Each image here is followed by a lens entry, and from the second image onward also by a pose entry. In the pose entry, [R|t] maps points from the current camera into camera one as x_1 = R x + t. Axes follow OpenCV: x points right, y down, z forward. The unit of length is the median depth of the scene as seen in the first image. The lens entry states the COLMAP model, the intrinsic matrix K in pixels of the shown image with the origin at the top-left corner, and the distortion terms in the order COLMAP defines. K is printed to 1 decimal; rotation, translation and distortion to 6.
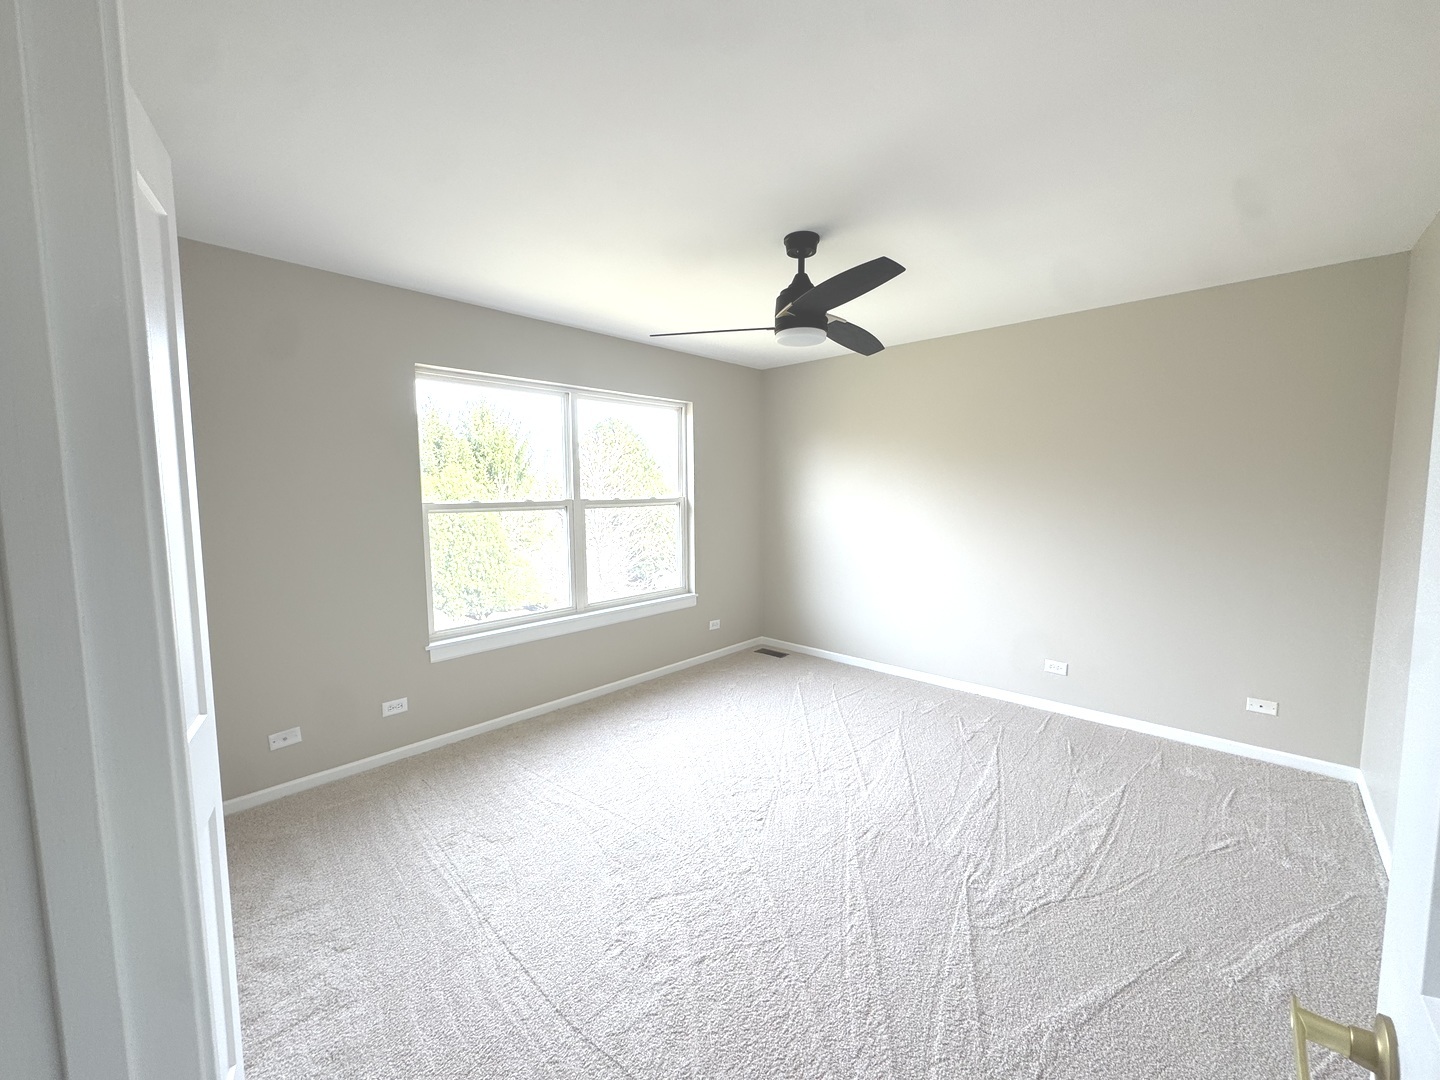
lens RADIAL K [[572.8, 0, 717.4], [0, 572.8, 535.6], [0, 0, 1]] dist [0.002502, -0.000018]
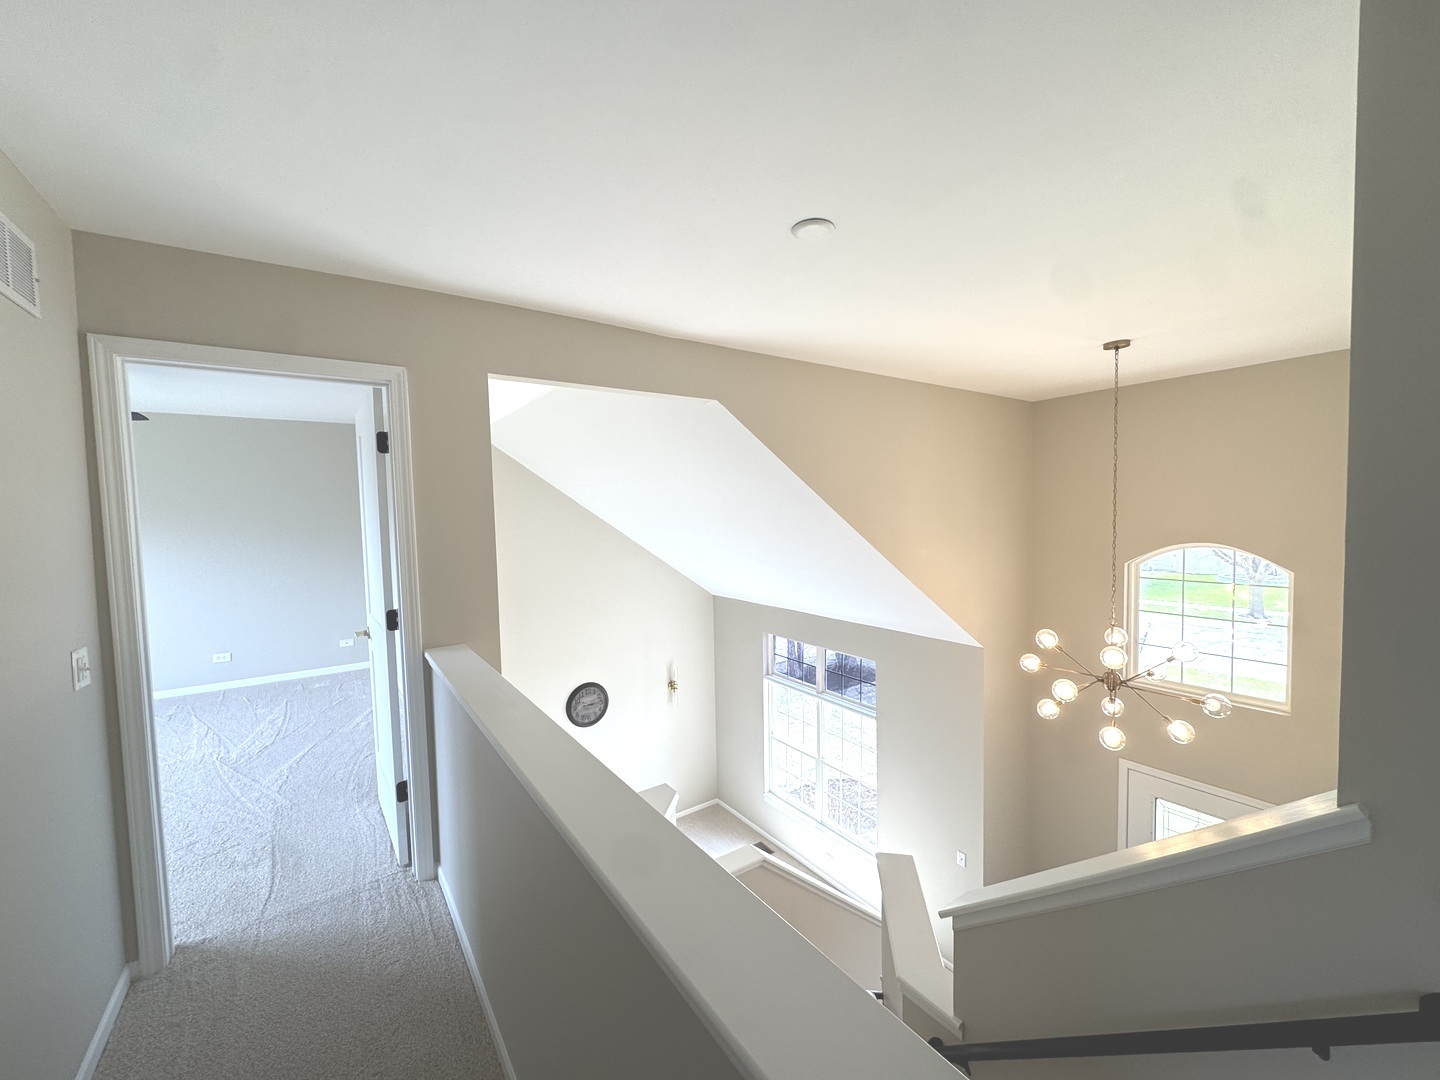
lens RADIAL K [[572.8, 0, 724.5], [0, 572.8, 544.1], [0, 0, 1]] dist [0.002502, -0.000018]
pose [[0.200682, -0.042128, 0.978750, -0.856594], [0.091012, 0.995556, 0.024190, 0.038779], [-0.975420, 0.084223, 0.203624, -0.843854]]
